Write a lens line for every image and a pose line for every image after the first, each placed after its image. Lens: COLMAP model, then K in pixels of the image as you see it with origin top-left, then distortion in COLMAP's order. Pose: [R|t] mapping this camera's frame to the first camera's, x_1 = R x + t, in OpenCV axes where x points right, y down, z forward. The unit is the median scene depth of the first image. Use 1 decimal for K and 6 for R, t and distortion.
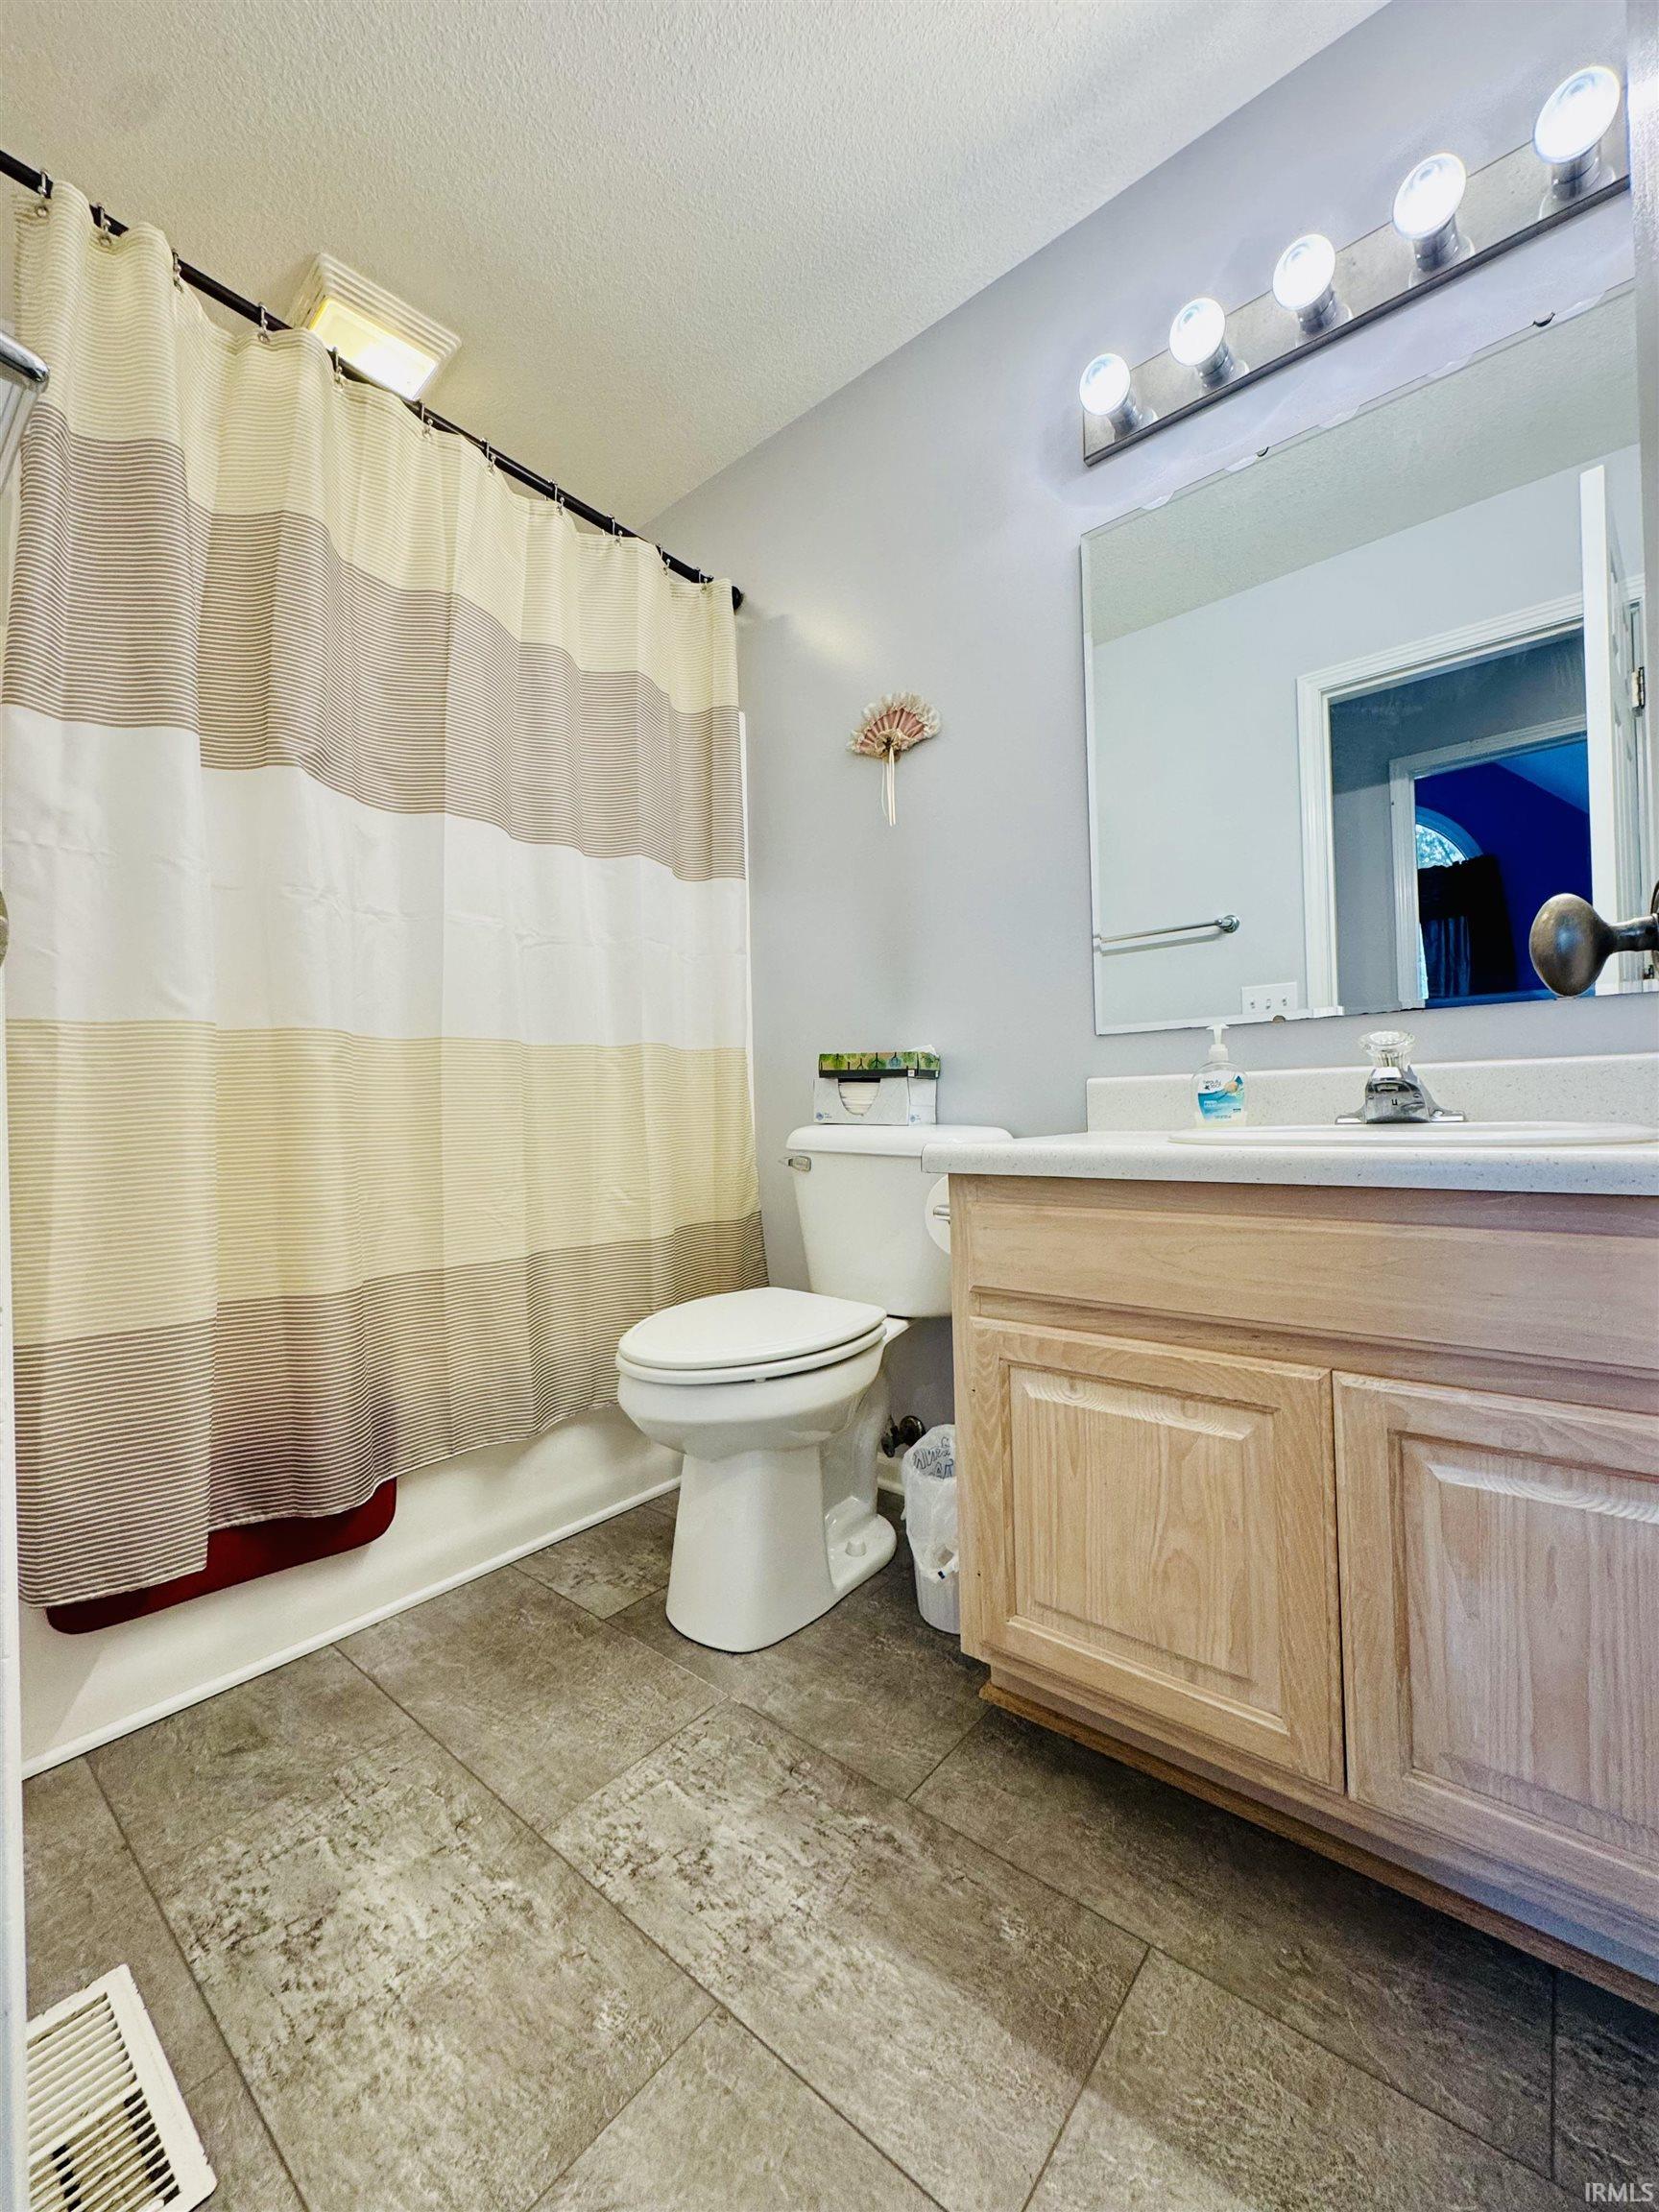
lens RADIAL K [[877.7, 0, 829.5], [0, 877.7, 1106.0], [0, 0, 1]] dist [-0.000366, 0.000088]
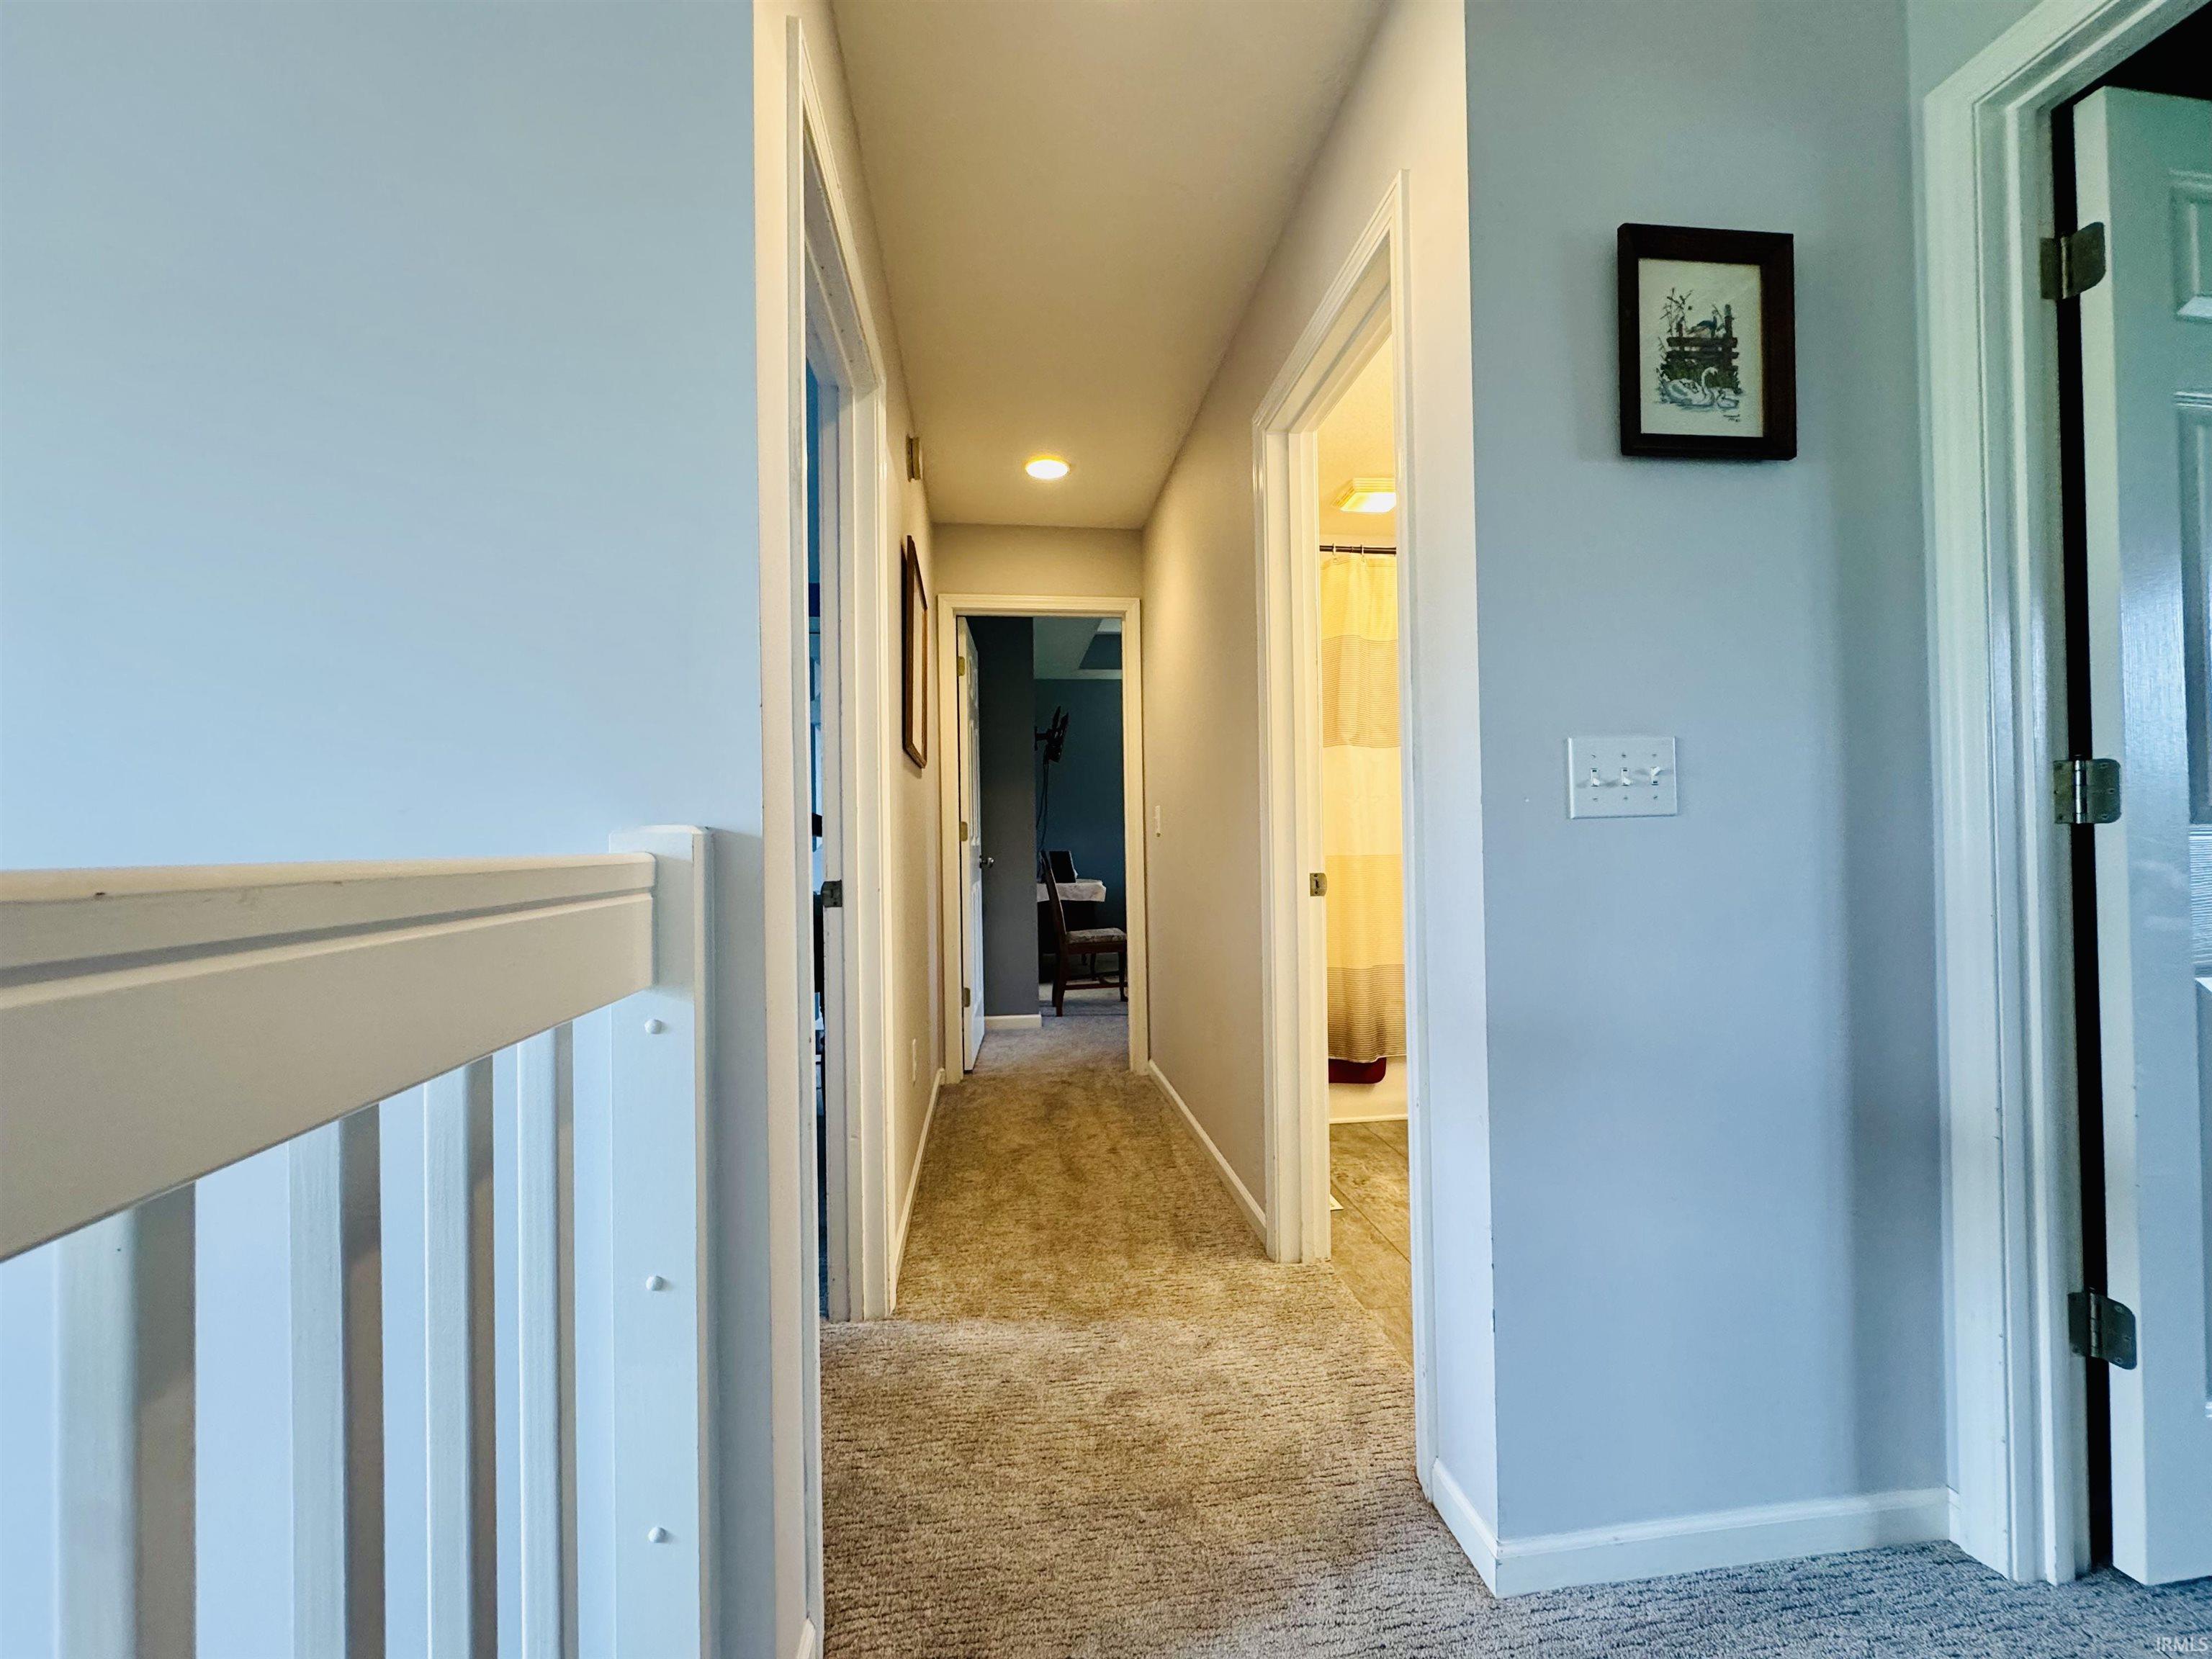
lens RADIAL K [[877.7, 0, 1106.0], [0, 877.7, 829.5], [0, 0, 1]] dist [-0.000366, 0.000088]
pose [[0.730115, 0.008579, -0.683270, 0.525019], [0.000510, 0.999914, 0.013099, -0.187254], [0.683324, -0.009913, 0.730048, -1.154943]]
